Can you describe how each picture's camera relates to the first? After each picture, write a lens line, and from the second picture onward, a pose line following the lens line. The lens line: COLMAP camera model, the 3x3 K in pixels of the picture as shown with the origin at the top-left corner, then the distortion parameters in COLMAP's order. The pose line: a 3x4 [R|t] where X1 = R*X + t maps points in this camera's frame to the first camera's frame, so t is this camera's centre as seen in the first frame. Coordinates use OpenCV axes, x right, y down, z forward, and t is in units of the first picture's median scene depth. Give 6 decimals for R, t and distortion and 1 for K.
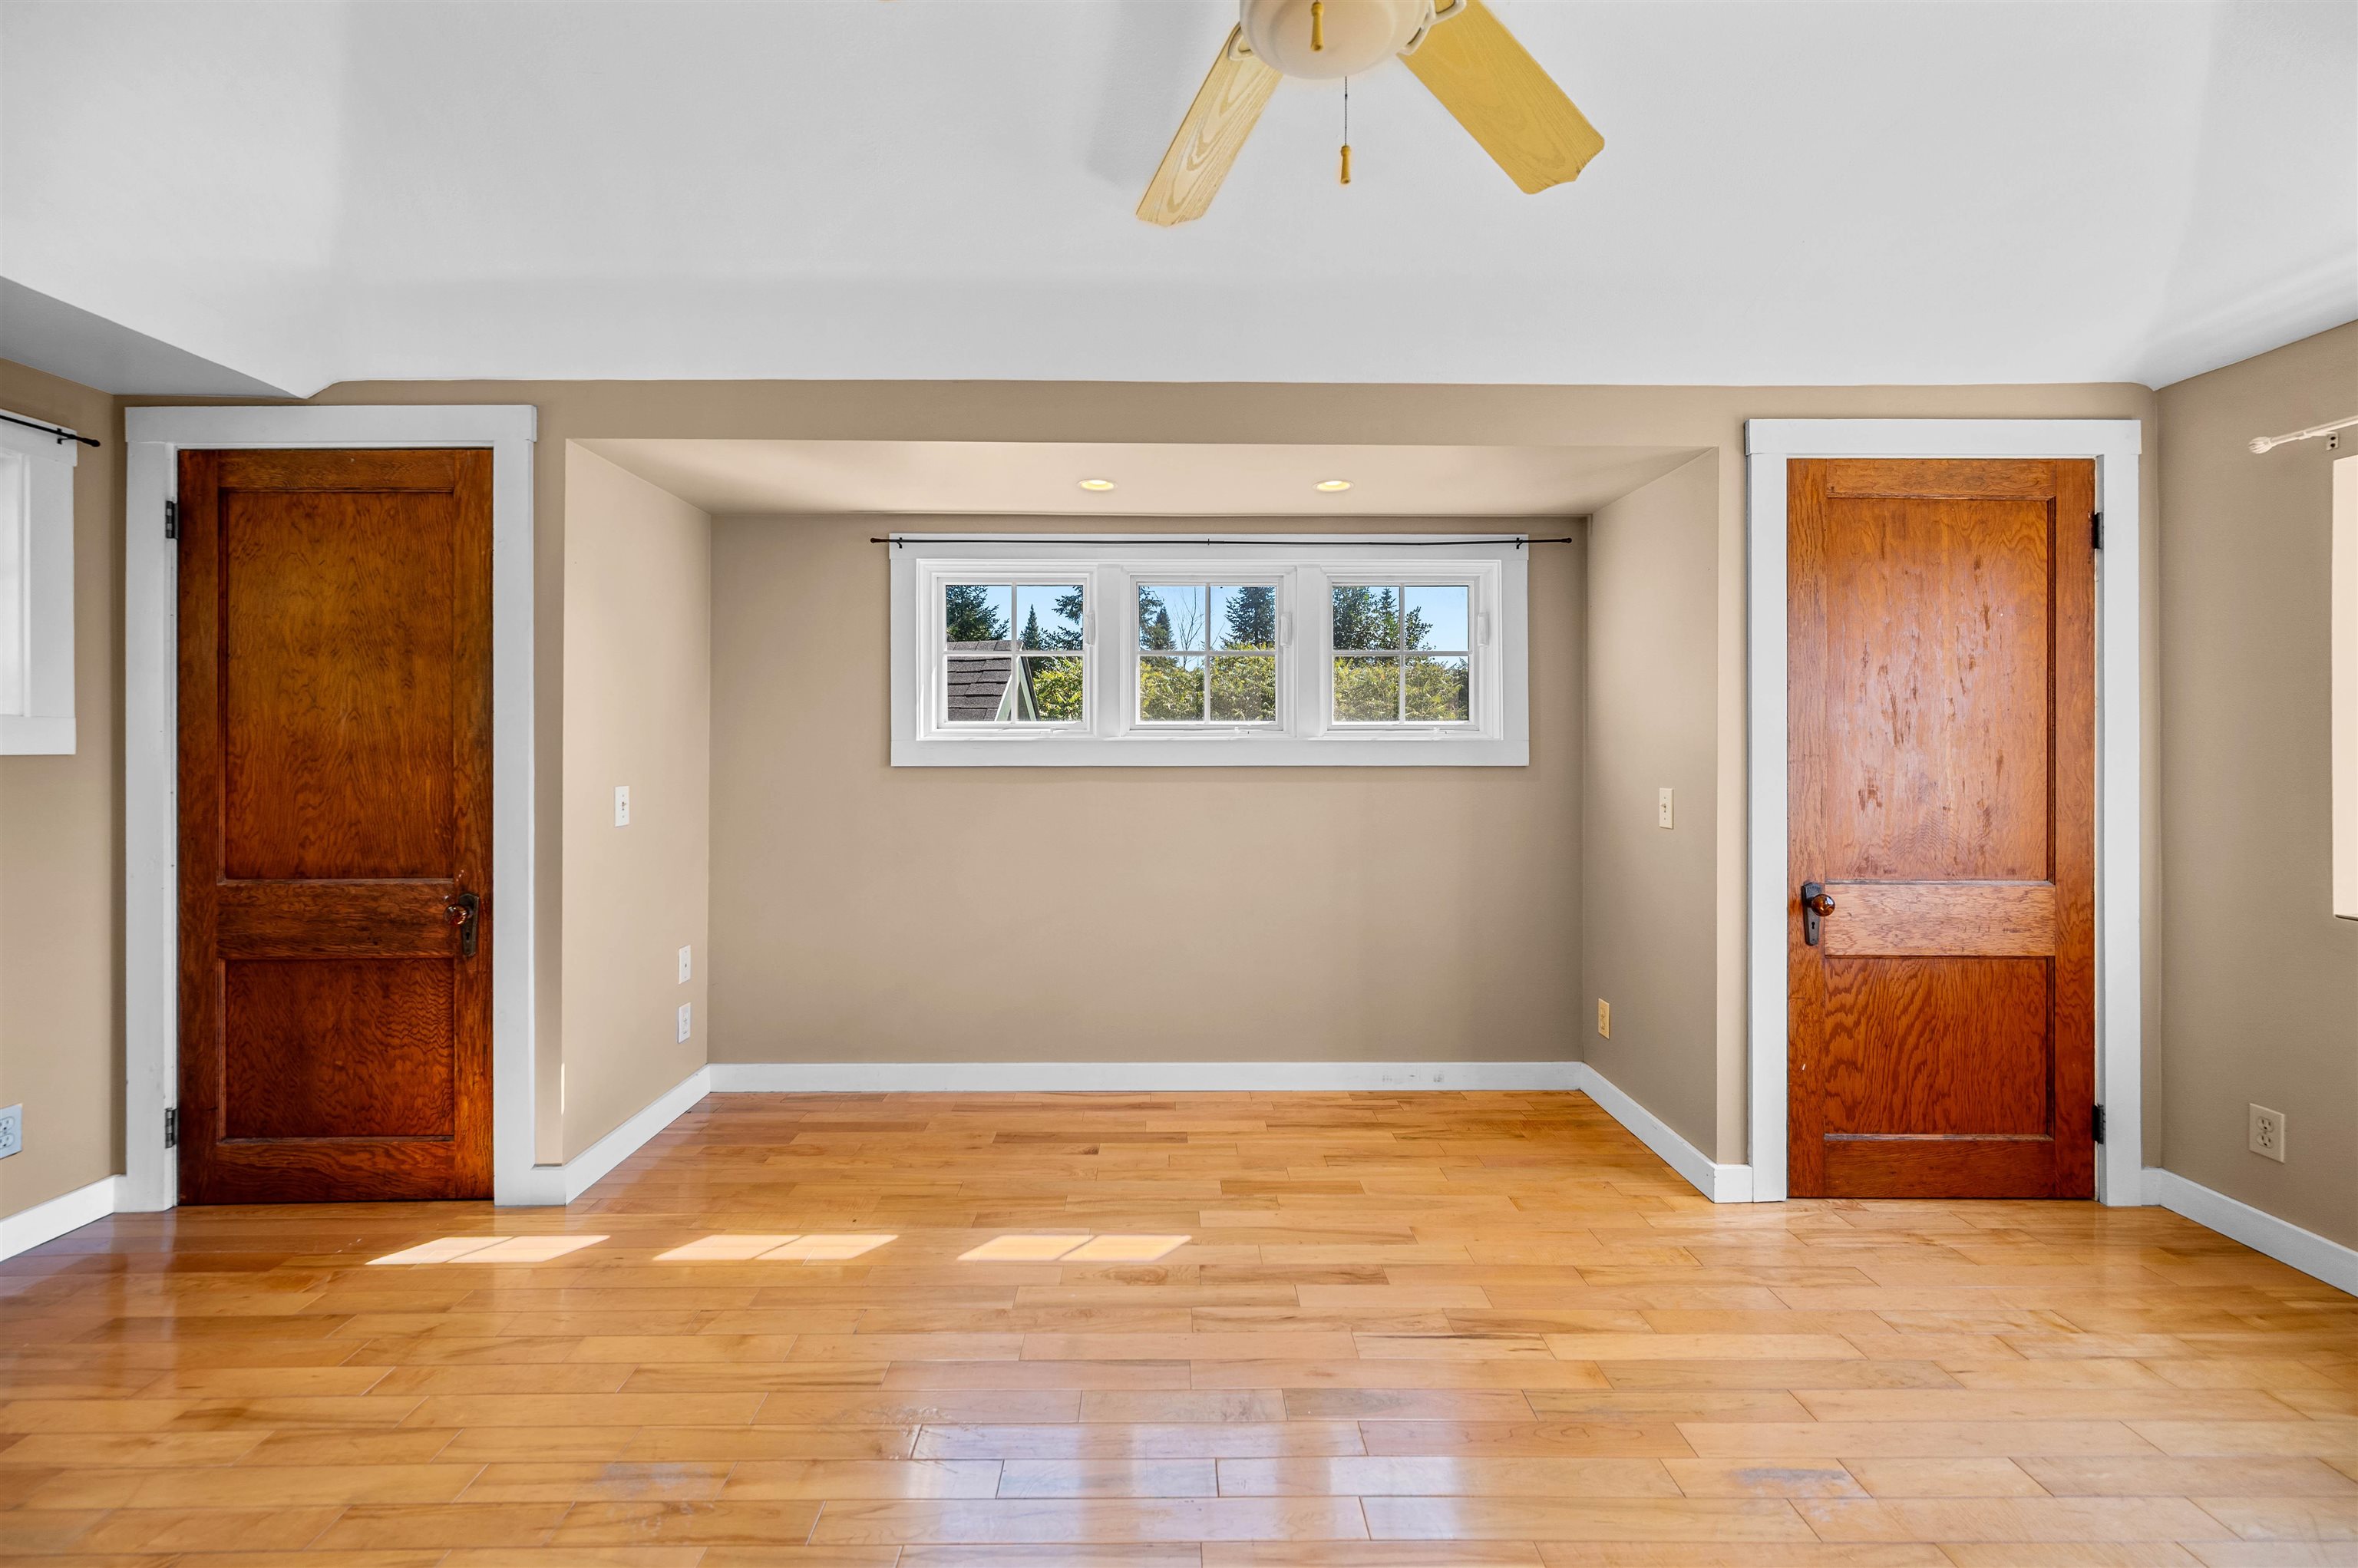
lens RADIAL K [[949.4, 0, 1168.3], [0, 949.4, 736.6], [0, 0, 1]] dist [0.001020, -0.000673]
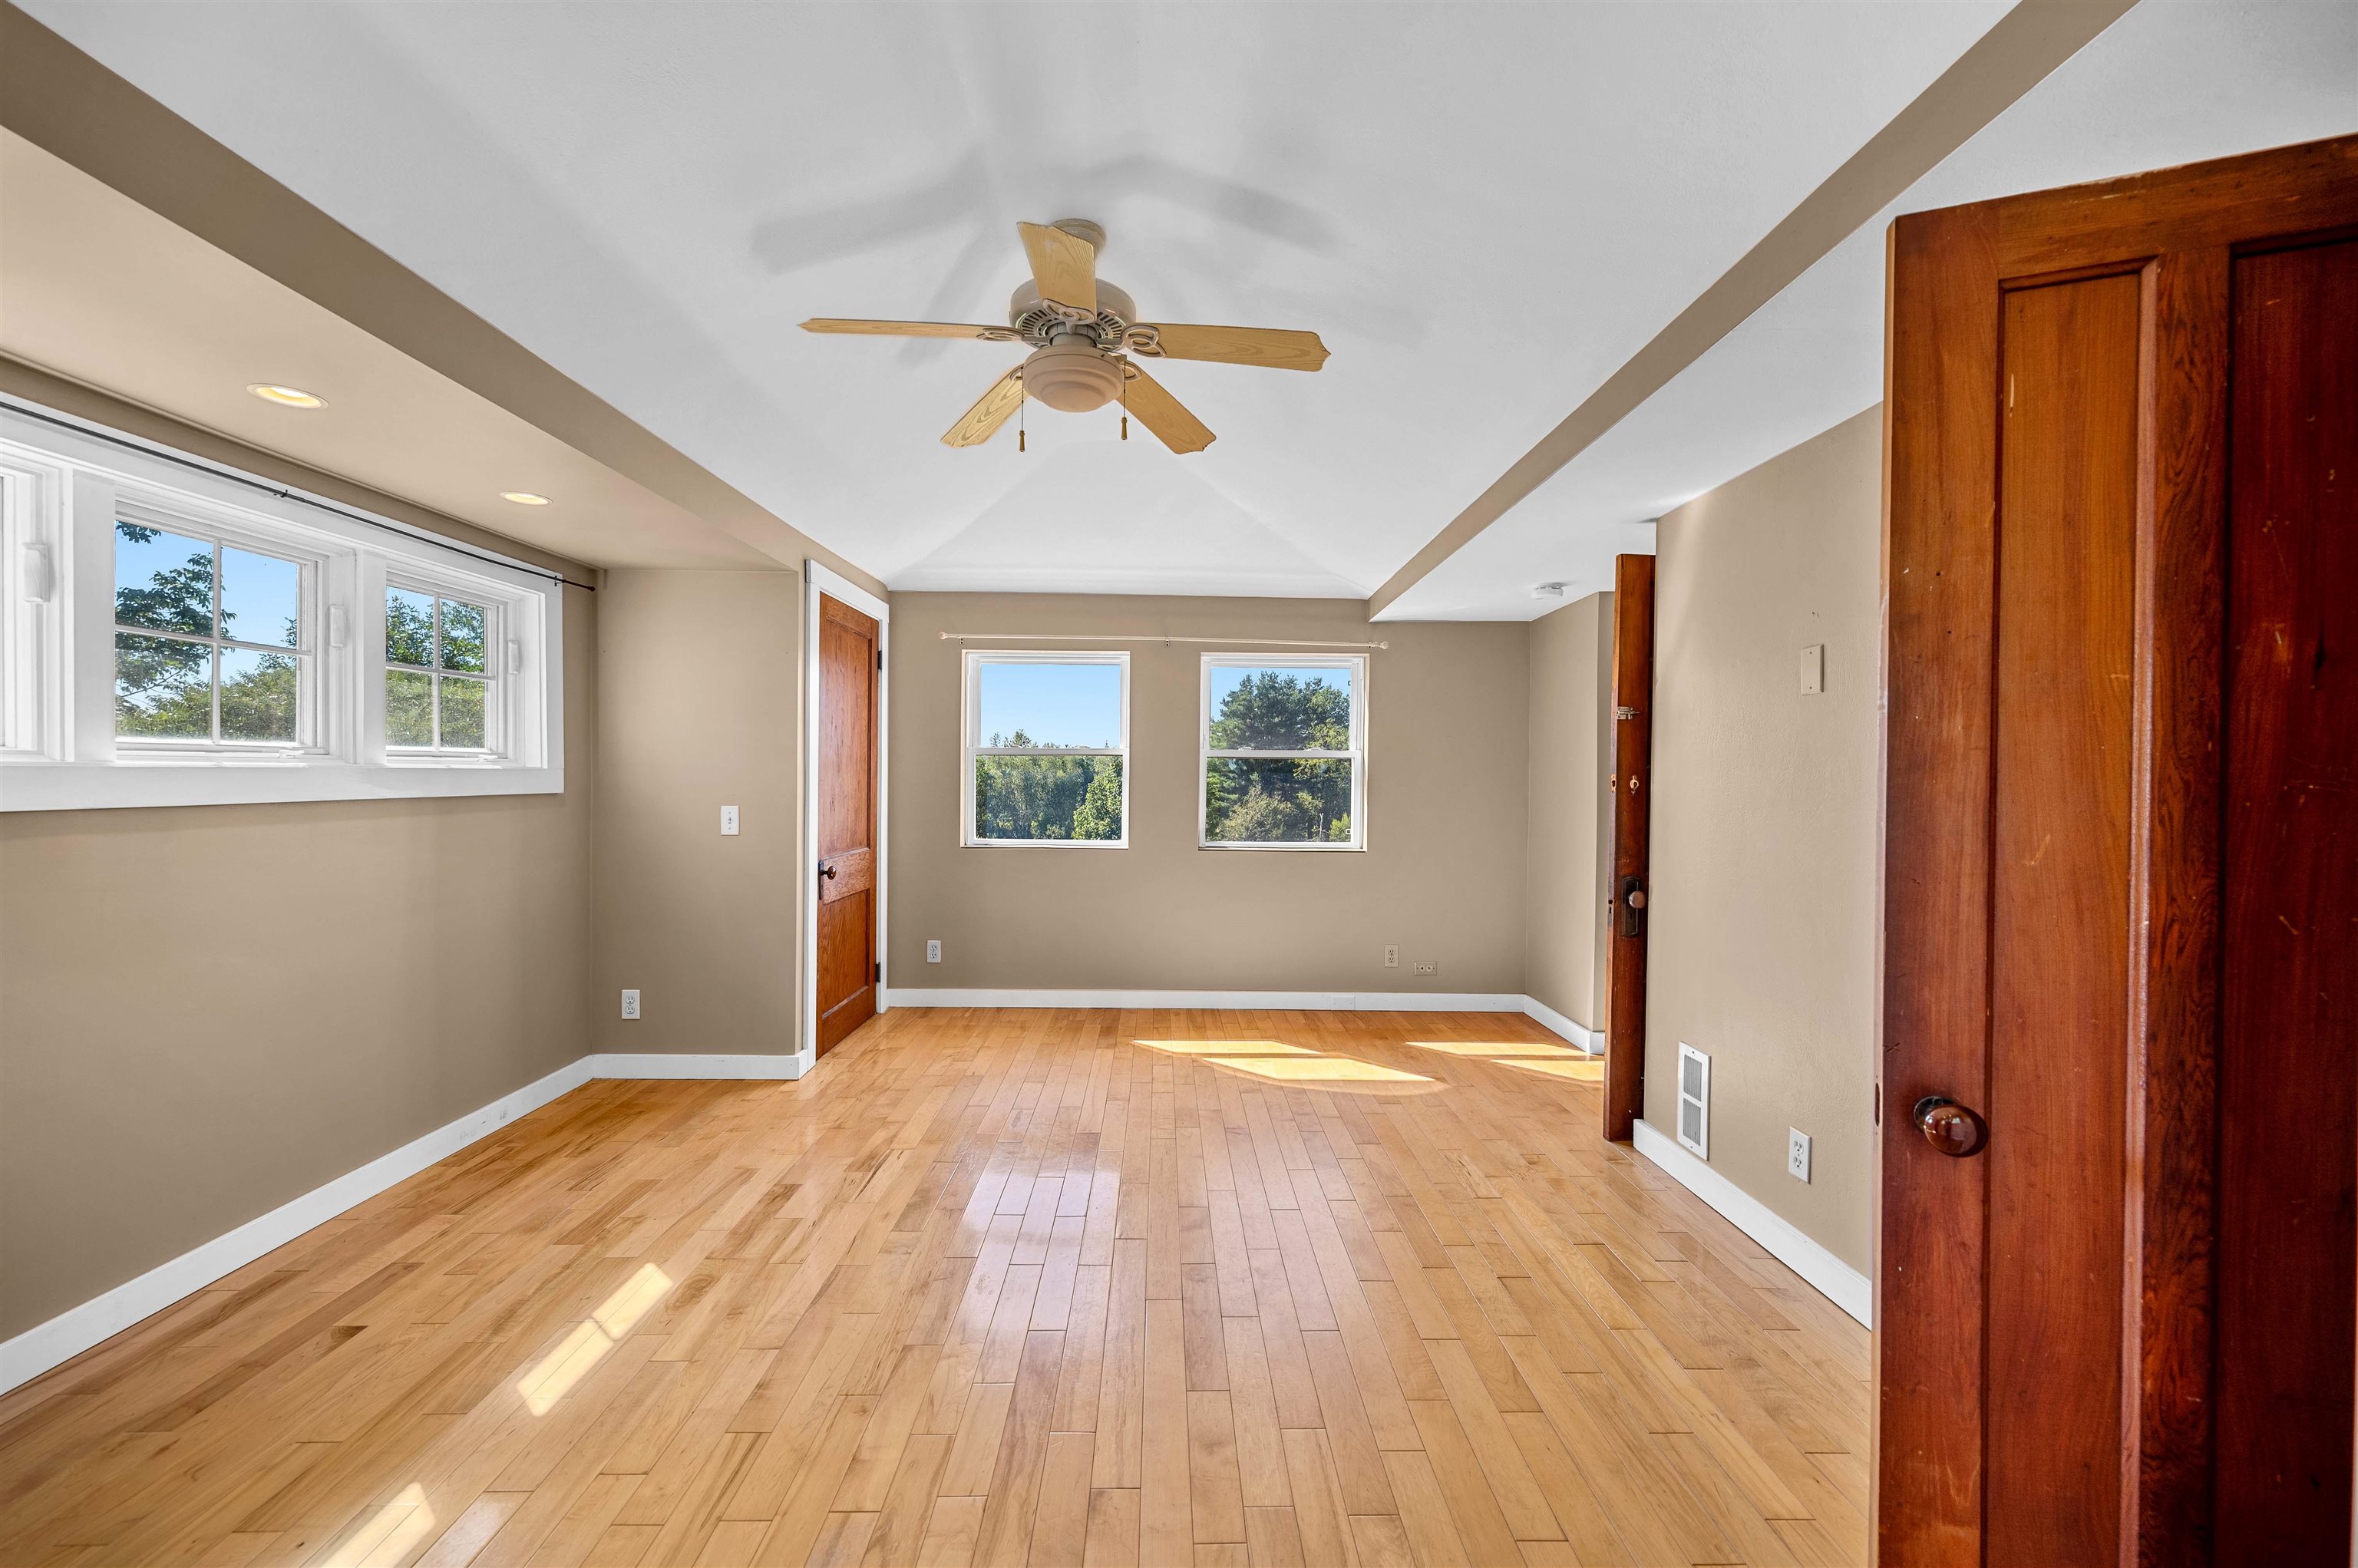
lens RADIAL K [[949.4, 0, 1180.1], [0, 949.4, 787.1], [0, 0, 1]] dist [0.001020, -0.000673]
pose [[-0.011643, -0.018282, 0.999765, -0.817612], [-0.013985, 0.999738, 0.018119, -0.005611], [-0.999834, -0.013771, -0.011896, 0.375996]]
